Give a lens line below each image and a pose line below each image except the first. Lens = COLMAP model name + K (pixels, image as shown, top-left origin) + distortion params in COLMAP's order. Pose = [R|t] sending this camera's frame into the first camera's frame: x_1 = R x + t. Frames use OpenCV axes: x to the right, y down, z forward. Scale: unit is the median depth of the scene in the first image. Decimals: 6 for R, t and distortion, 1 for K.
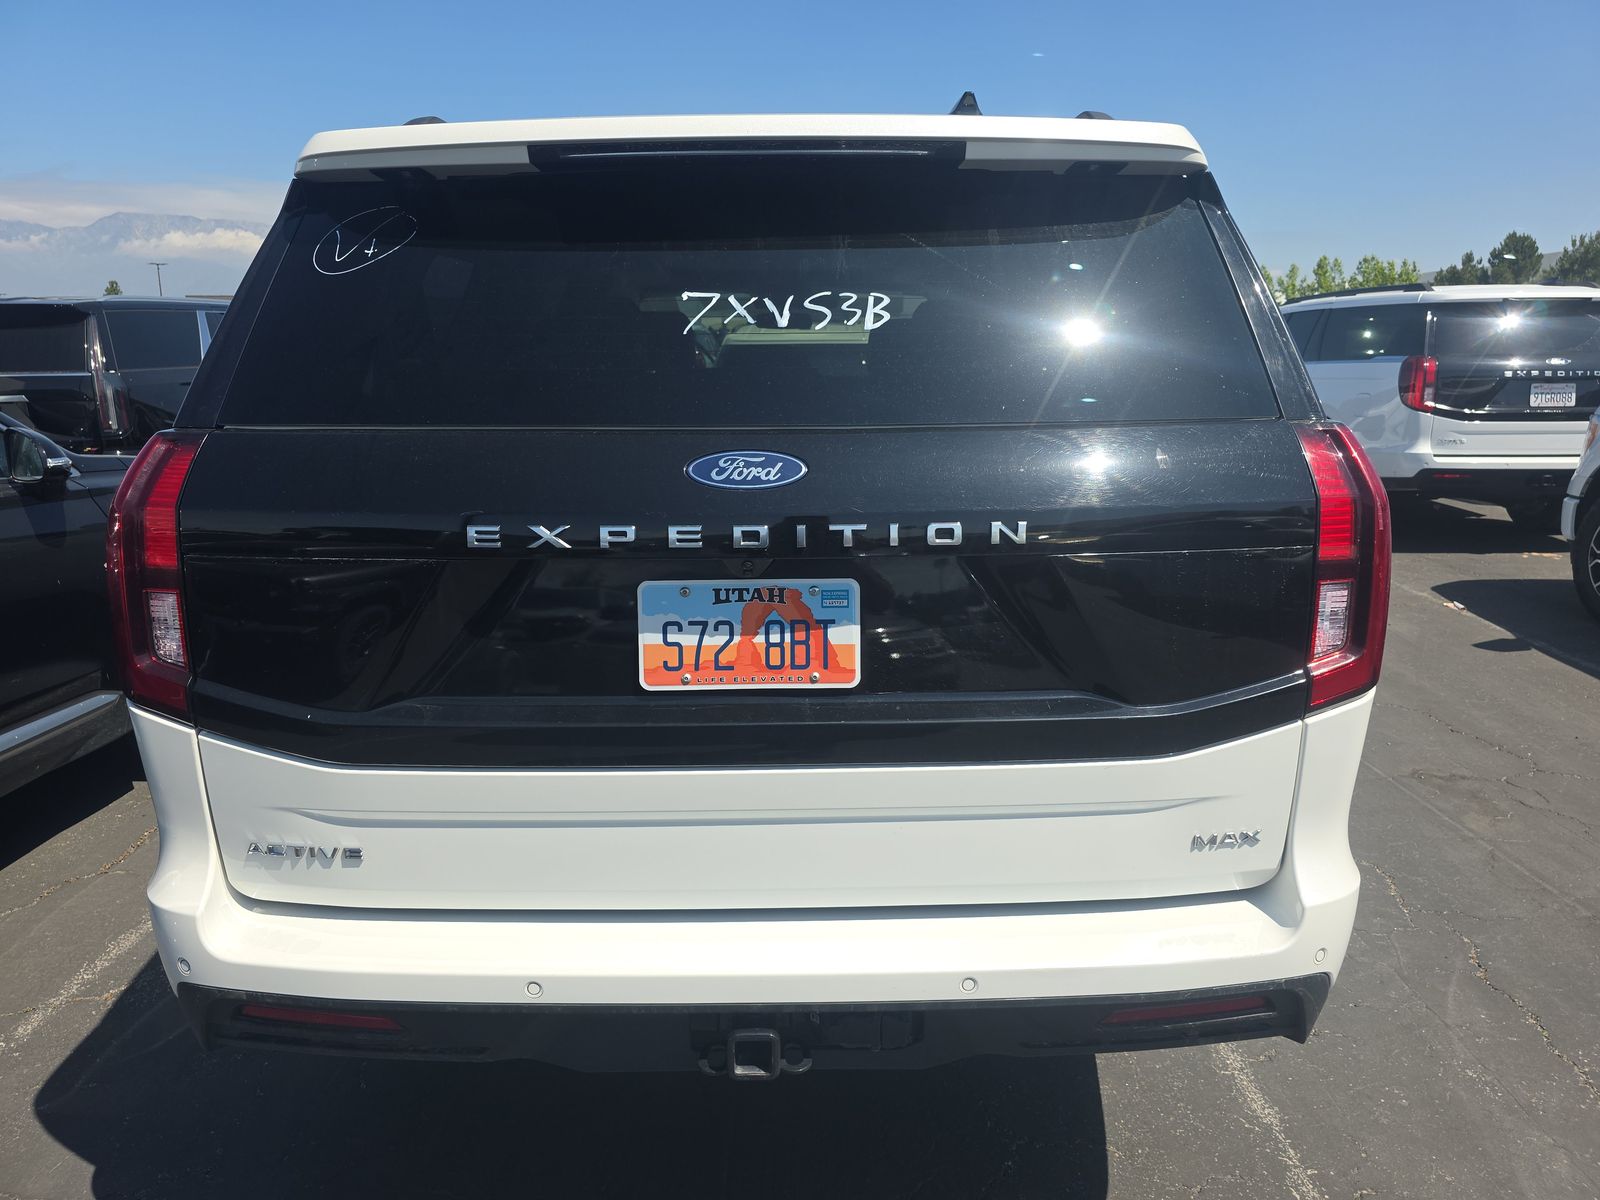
lens RADIAL K [[1147.5, 0, 800.0], [0, 1147.5, 600.0], [0, 0, 1]] dist [0.008572, 0.000050]
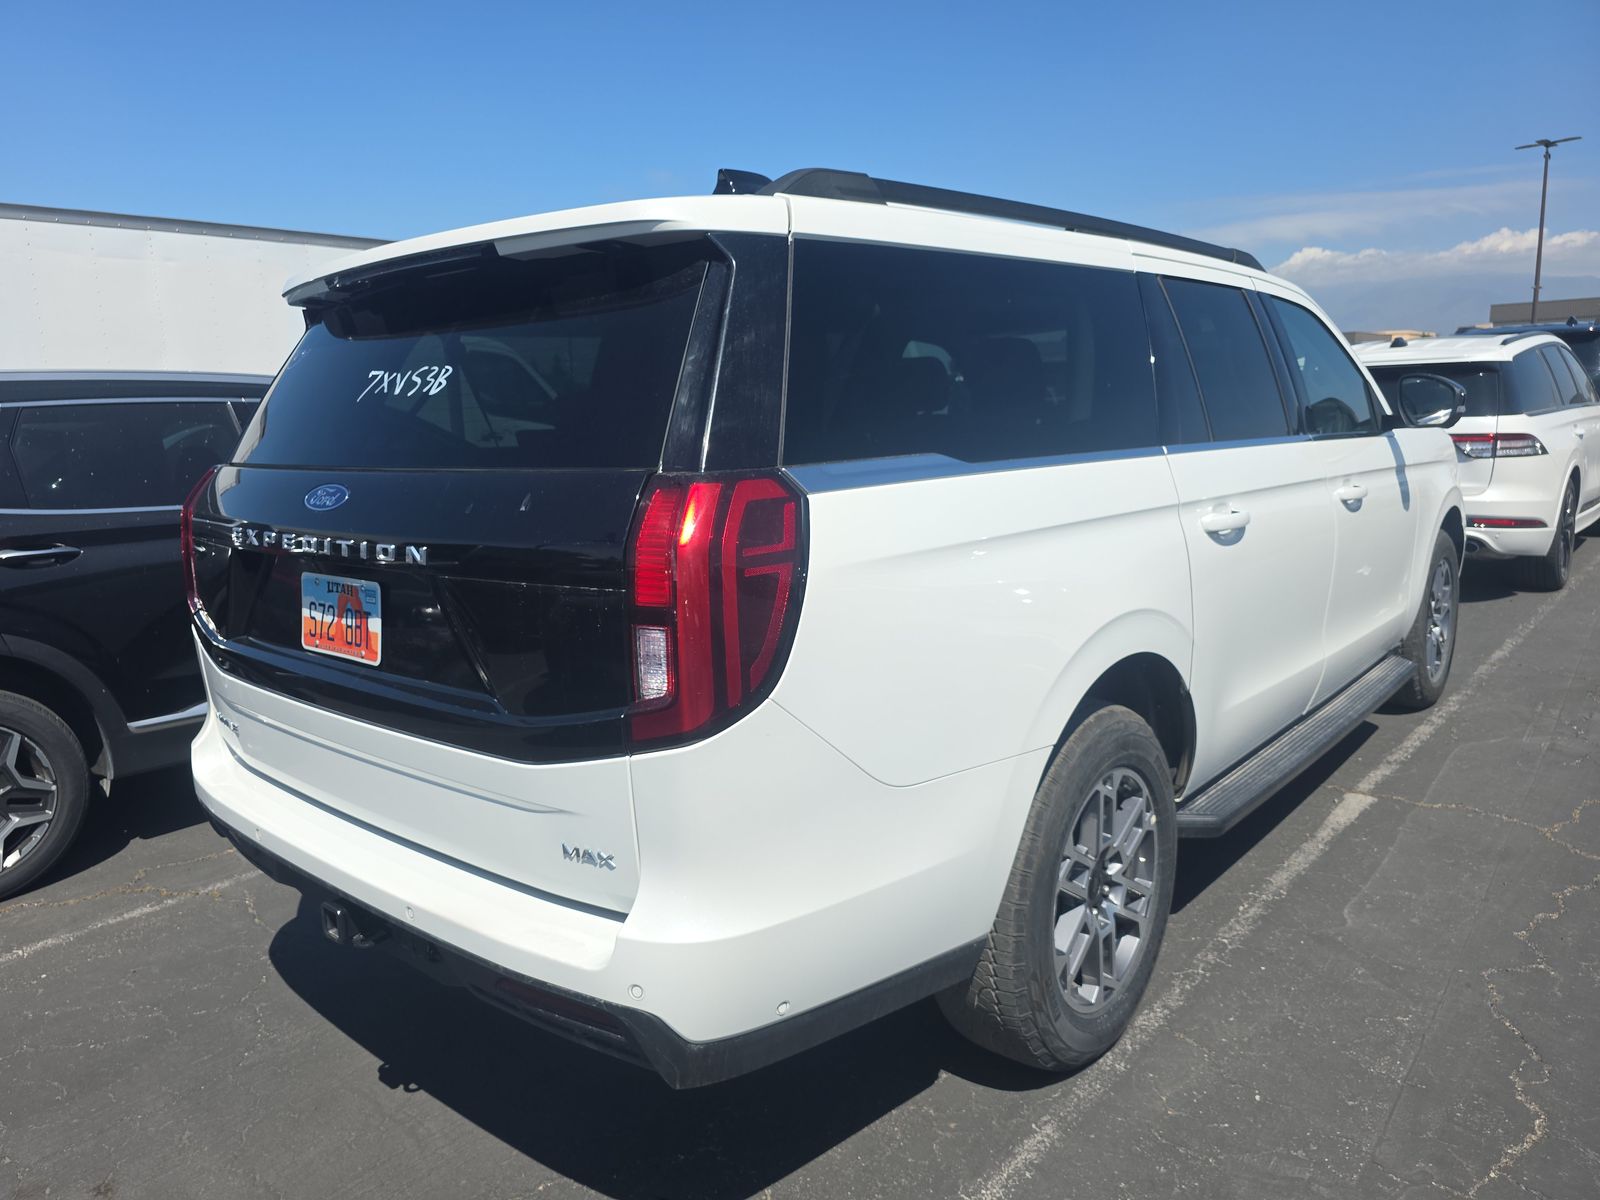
lens RADIAL K [[1147.5, 0, 800.0], [0, 1147.5, 600.0], [0, 0, 1]] dist [0.008572, 0.000050]
pose [[0.752513, 0.093266, -0.651940, 1.270324], [-0.115819, 0.993235, 0.008405, -0.065943], [0.648314, 0.069182, 0.758224, 0.308826]]
